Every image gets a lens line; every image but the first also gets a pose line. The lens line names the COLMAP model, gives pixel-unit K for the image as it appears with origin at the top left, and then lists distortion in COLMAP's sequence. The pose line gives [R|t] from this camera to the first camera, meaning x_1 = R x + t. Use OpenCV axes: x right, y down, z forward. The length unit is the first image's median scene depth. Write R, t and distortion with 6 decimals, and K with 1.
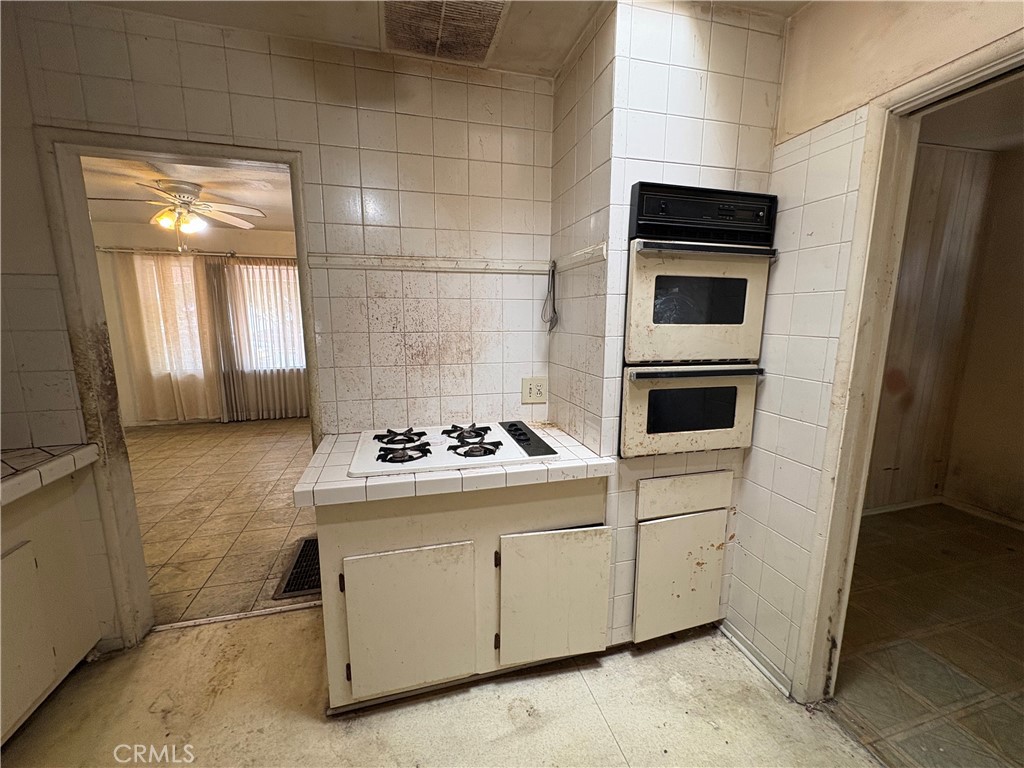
lens RADIAL K [[412.8, 0, 507.6], [0, 412.8, 384.7], [0, 0, 1]] dist [0.000873, -0.000298]
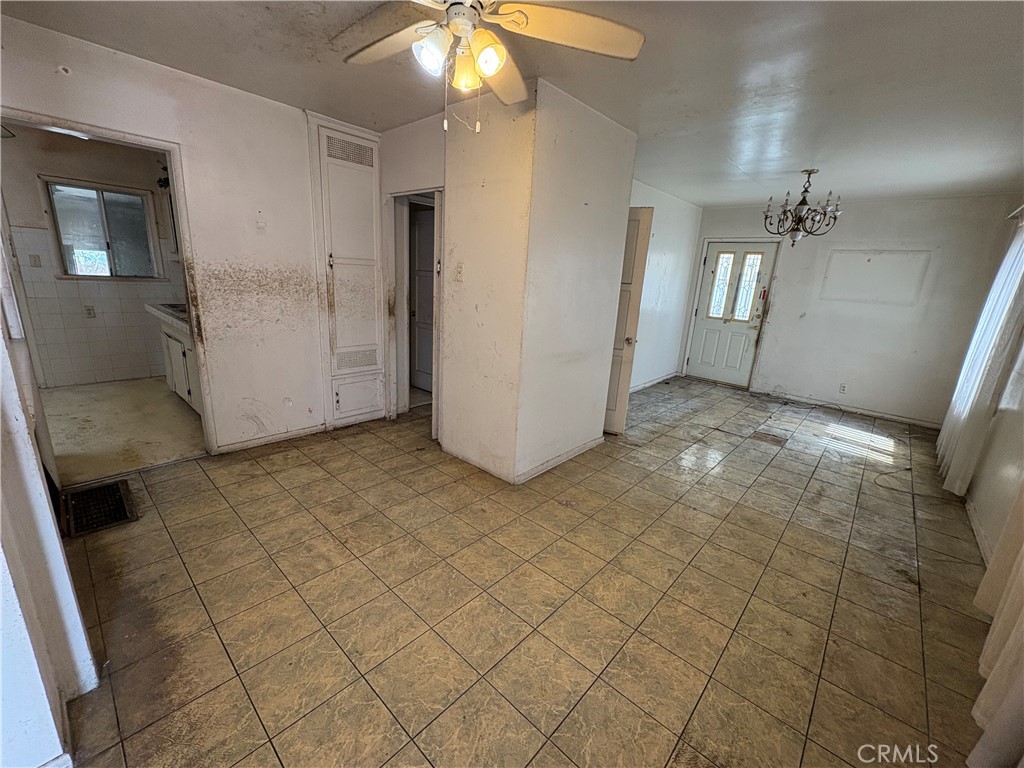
lens RADIAL K [[412.8, 0, 523.1], [0, 412.8, 384.5], [0, 0, 1]] dist [0.000873, -0.000298]
pose [[-0.832978, 0.091399, -0.545705, -0.363627], [-0.152215, 0.910355, 0.384818, -0.172136], [0.531957, 0.403609, -0.744393, 0.981489]]
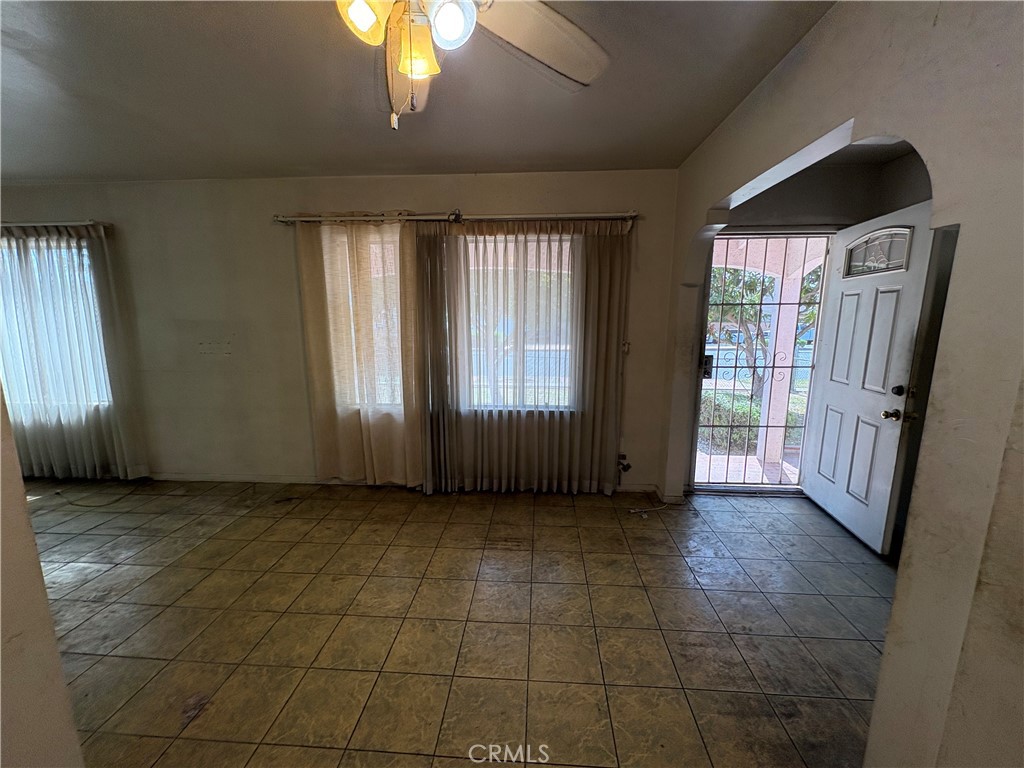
lens RADIAL K [[412.8, 0, 517.7], [0, 412.8, 381.7], [0, 0, 1]] dist [0.000873, -0.000298]
pose [[0.946342, 0.047530, -0.319652, -0.382273], [-0.050734, 0.998711, -0.001699, -0.084067], [0.319160, 0.017825, 0.947533, 0.470360]]
